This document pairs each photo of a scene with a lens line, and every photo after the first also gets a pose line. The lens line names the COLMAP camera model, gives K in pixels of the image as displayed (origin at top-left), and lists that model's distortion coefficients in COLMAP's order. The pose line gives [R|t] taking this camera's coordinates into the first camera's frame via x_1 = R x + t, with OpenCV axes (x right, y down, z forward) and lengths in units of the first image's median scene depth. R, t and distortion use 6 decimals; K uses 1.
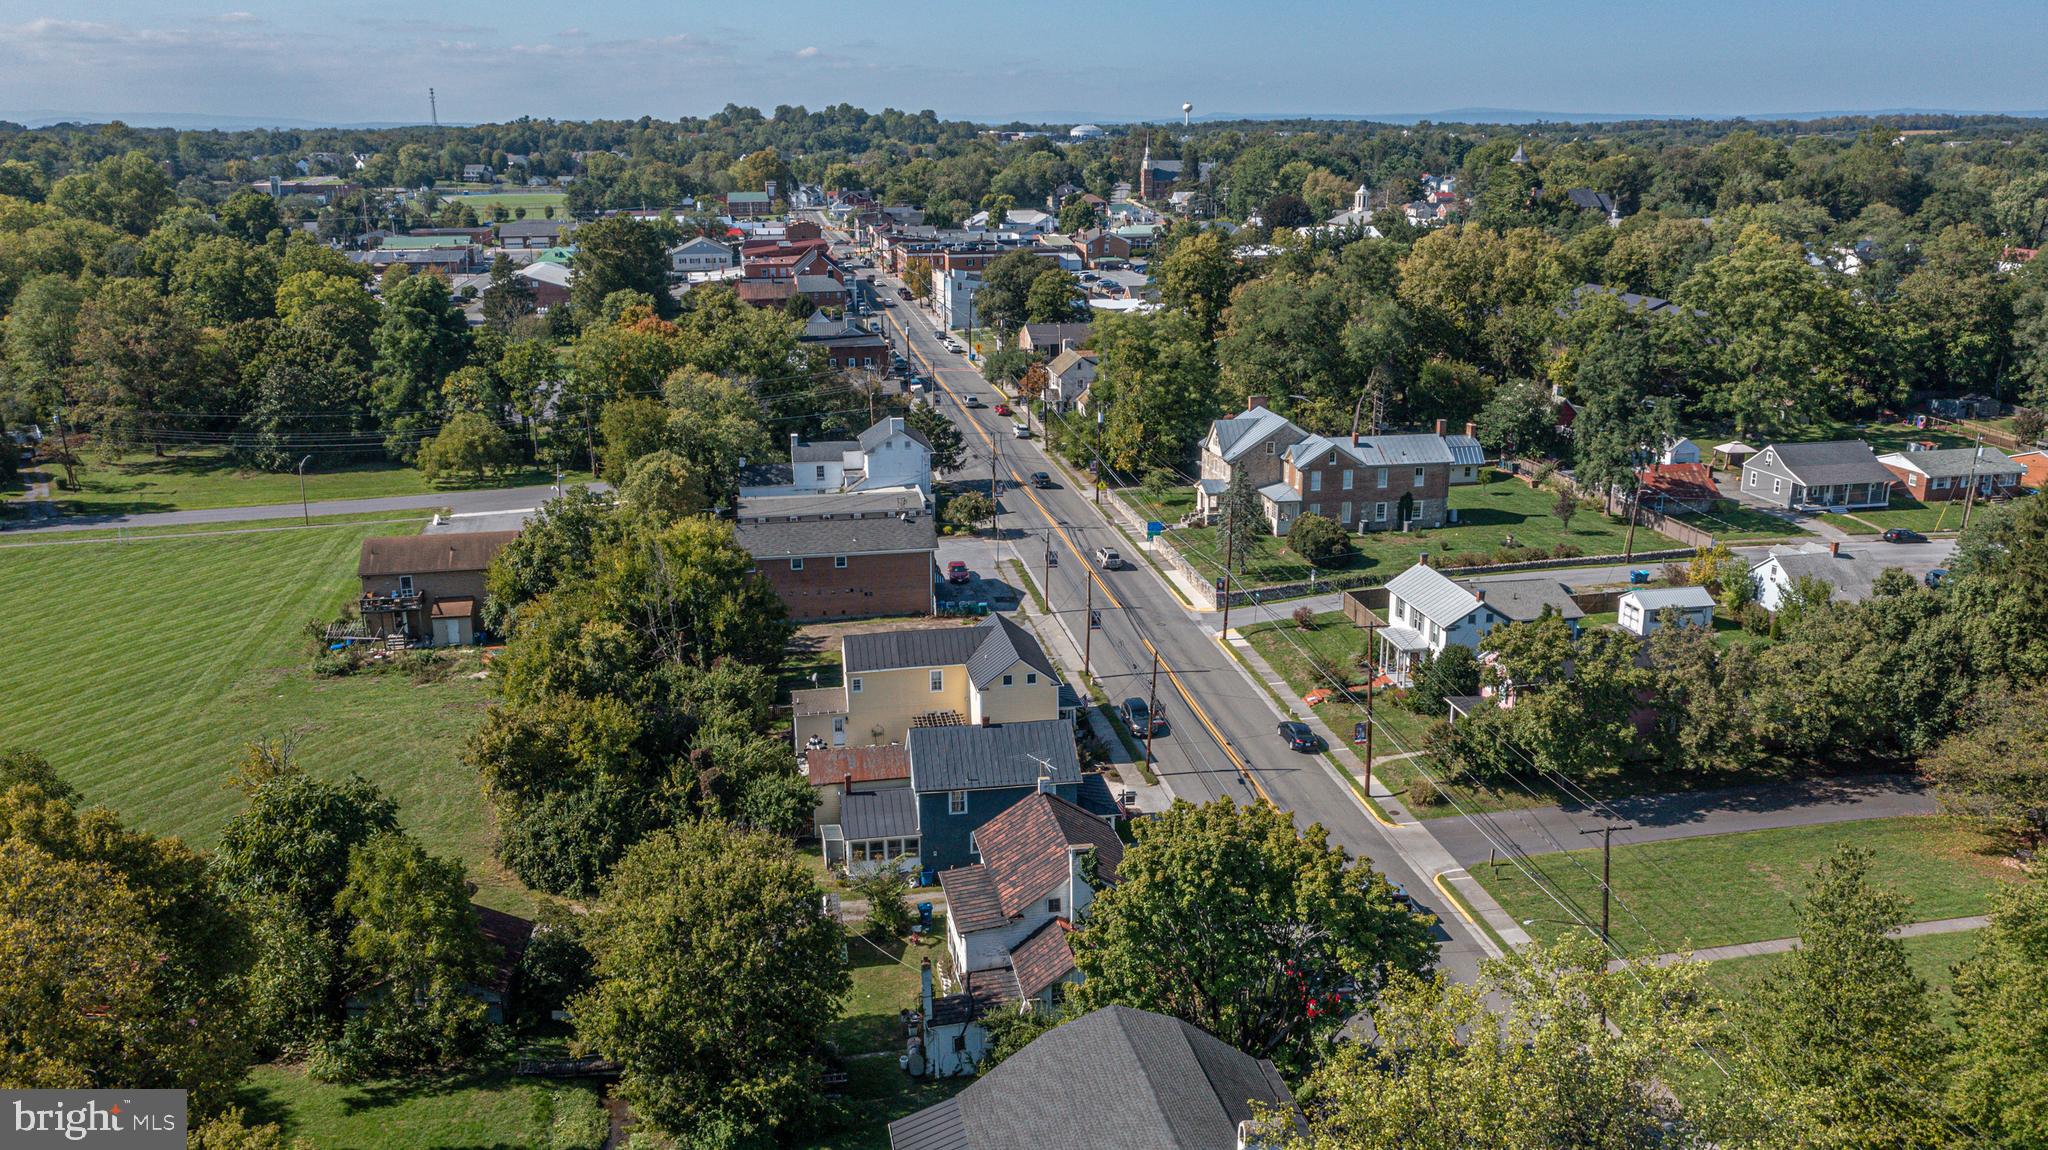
lens RADIAL K [[1625.1, 0, 1024.0], [0, 1625.1, 575.0], [0, 0, 1]] dist [0.000628, 0.003795]
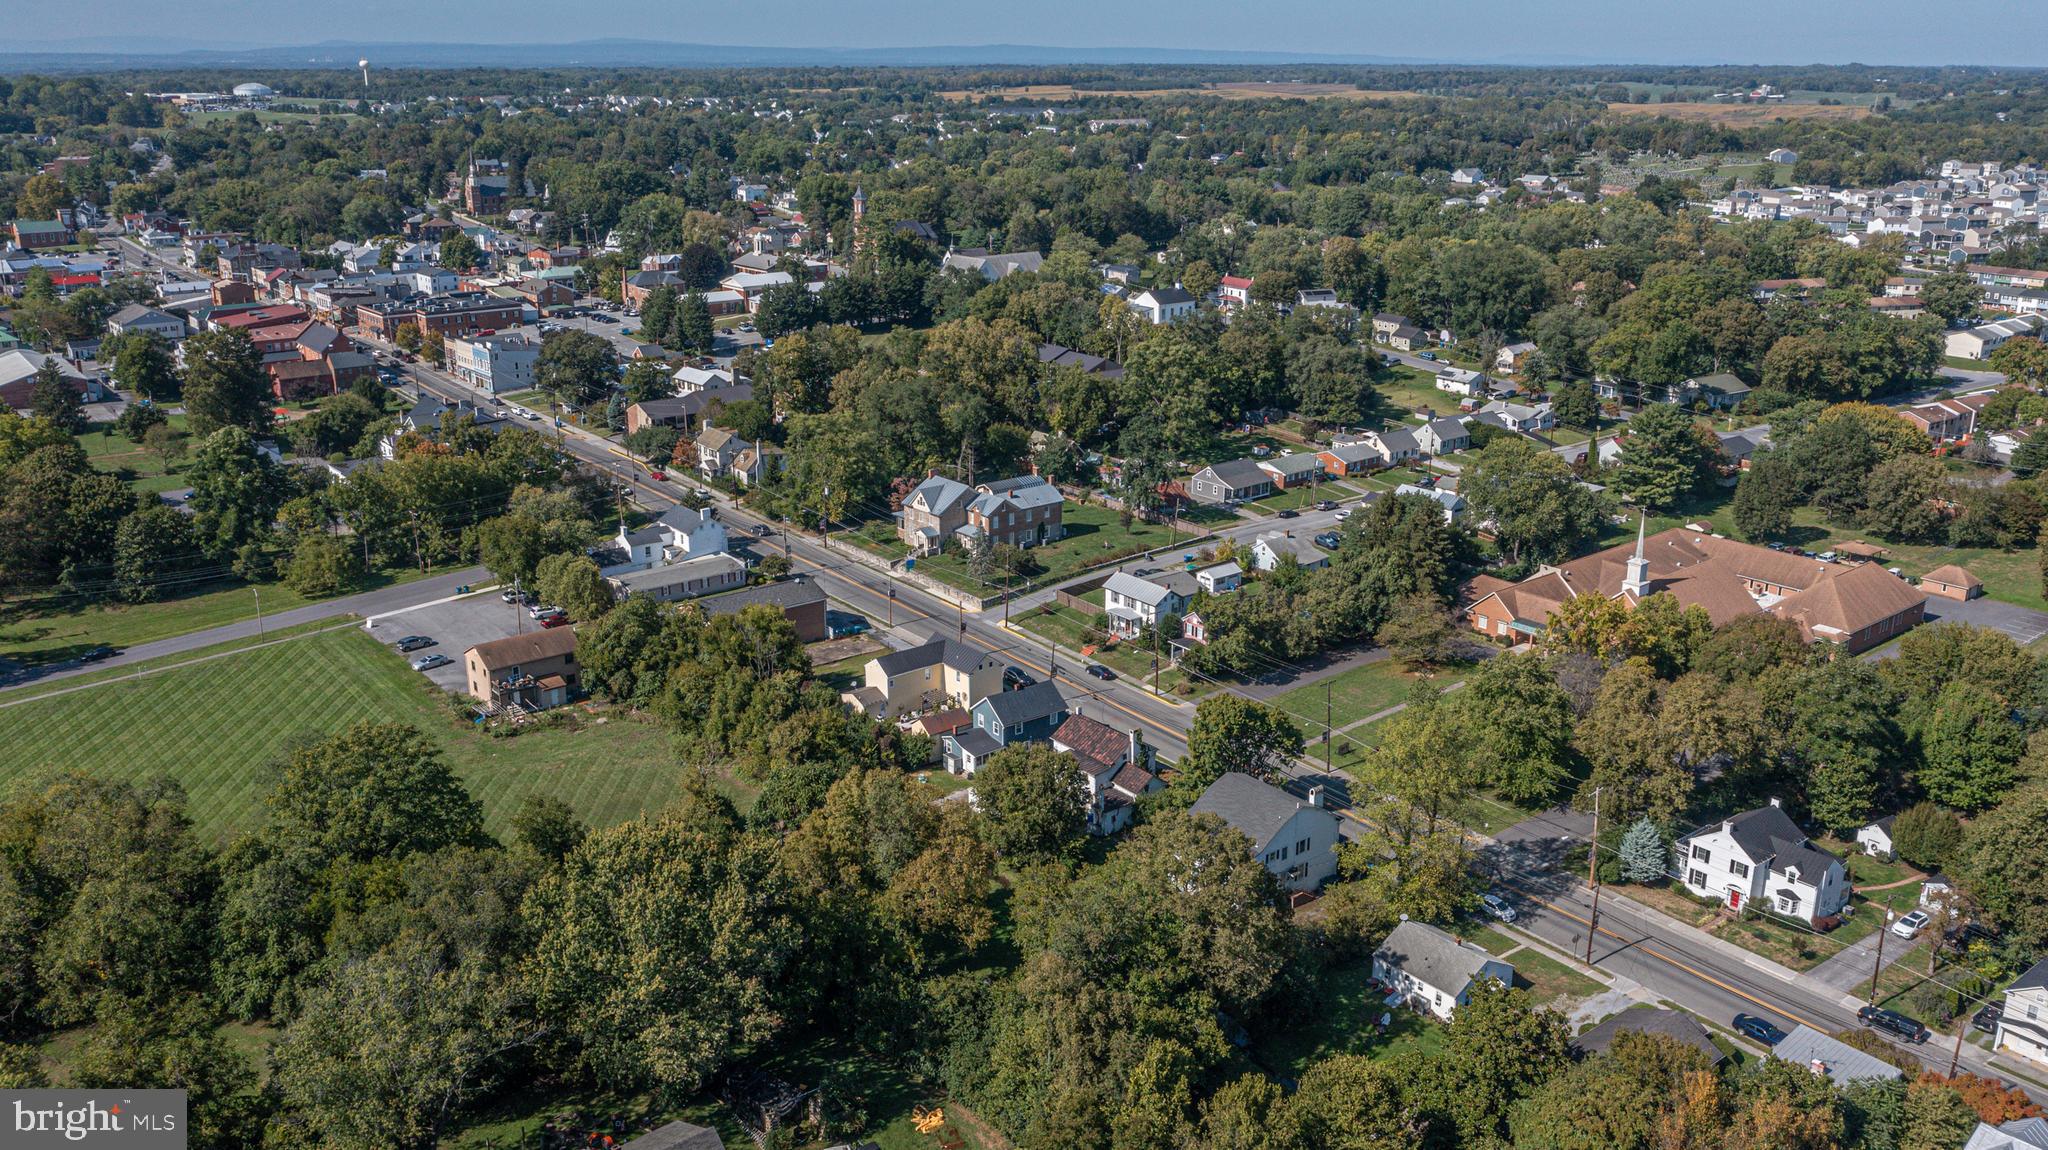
lens RADIAL K [[1658.3, 0, 1024.0], [0, 1658.3, 575.0], [0, 0, 1]] dist [-0.003578, 0.001393]
pose [[0.880653, -0.134834, 0.454170, -0.602610], [0.119081, 0.990867, 0.063266, -0.115036], [-0.458553, -0.001633, 0.888666, -0.540042]]
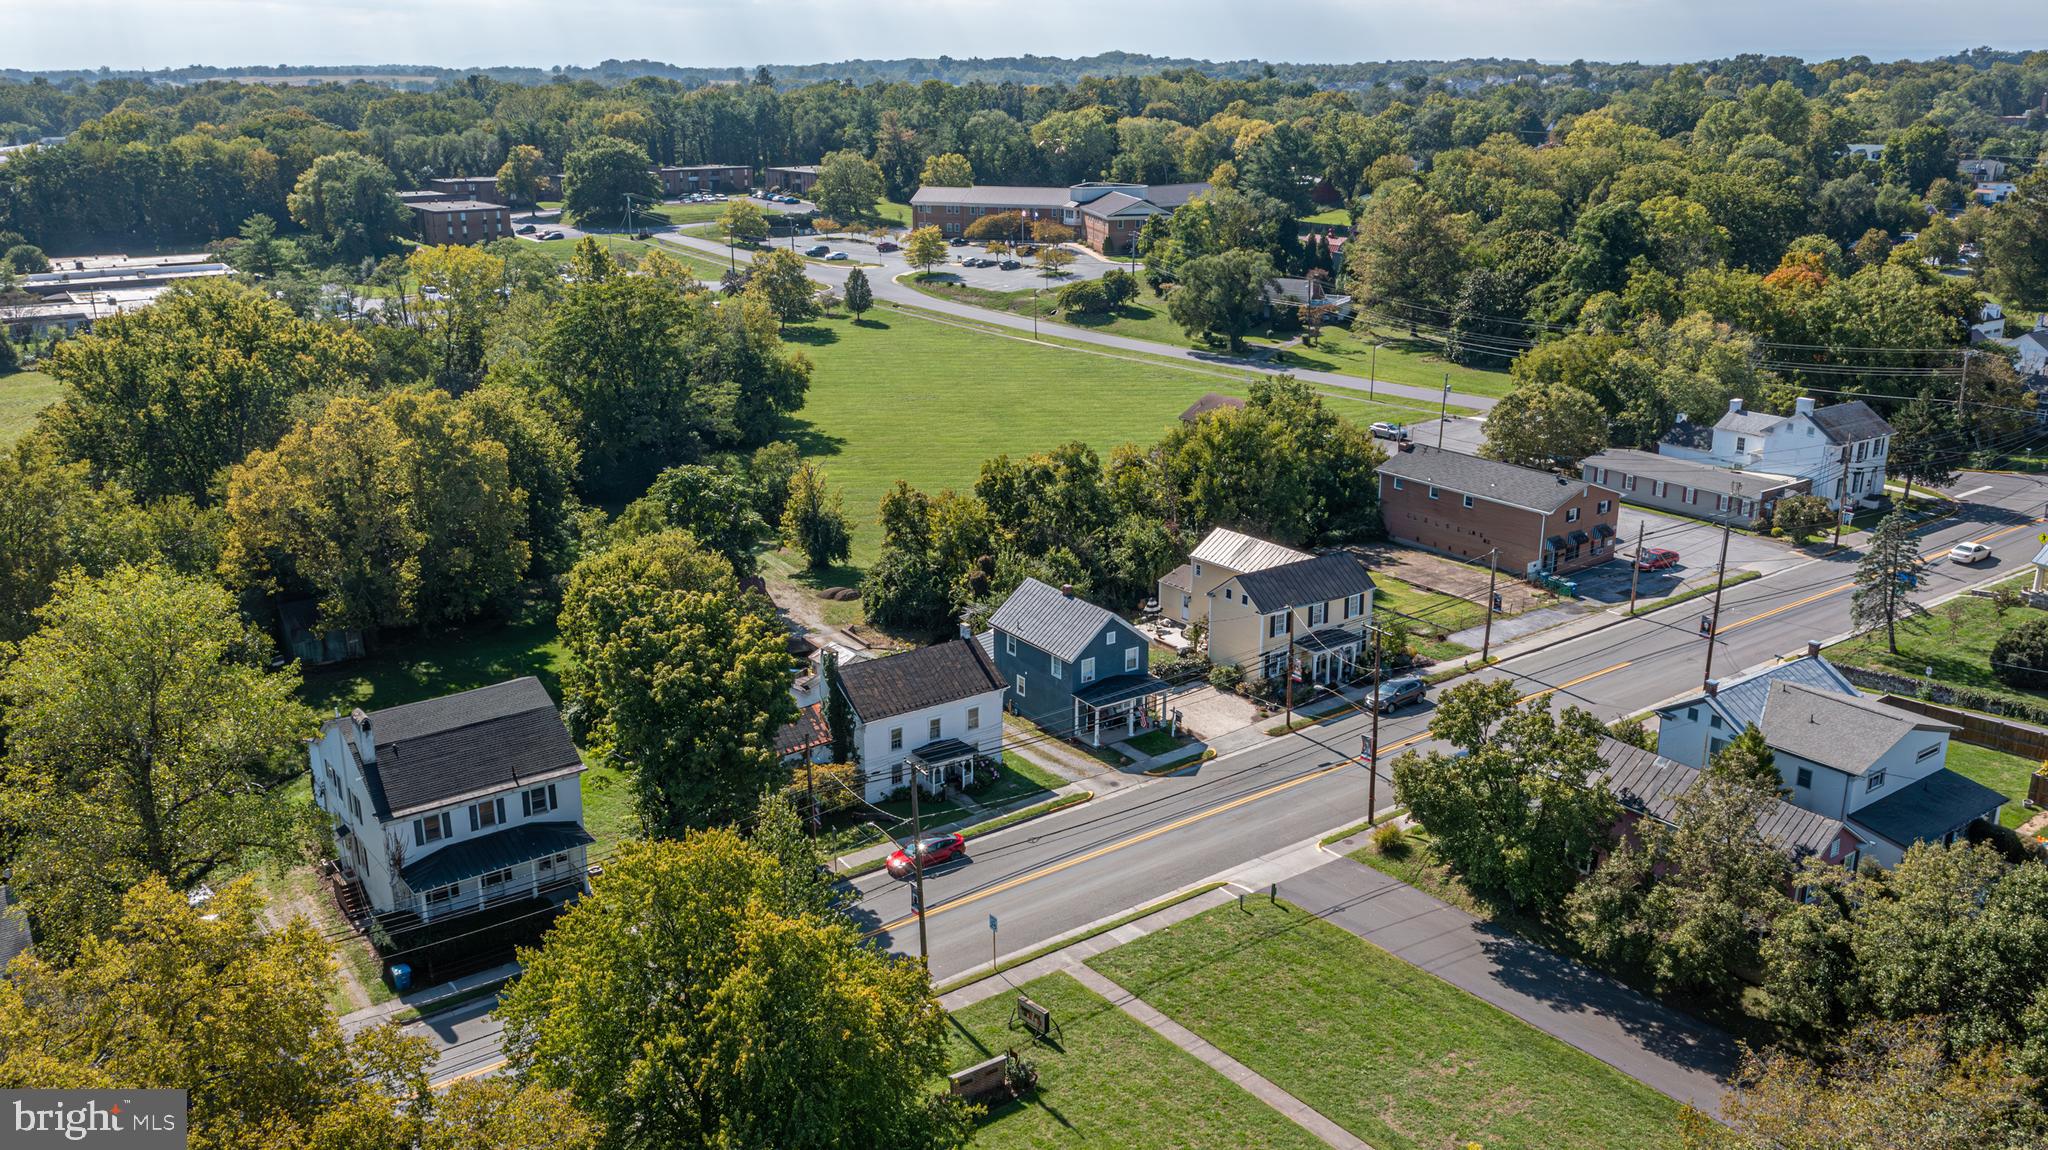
lens RADIAL K [[1625.1, 0, 1024.0], [0, 1625.1, 575.0], [0, 0, 1]] dist [0.000628, 0.003795]
pose [[0.439160, 0.266889, -0.857851, 0.591121], [-0.236845, 0.955471, 0.176012, -0.070902], [0.866628, 0.125880, 0.482816, 0.281359]]
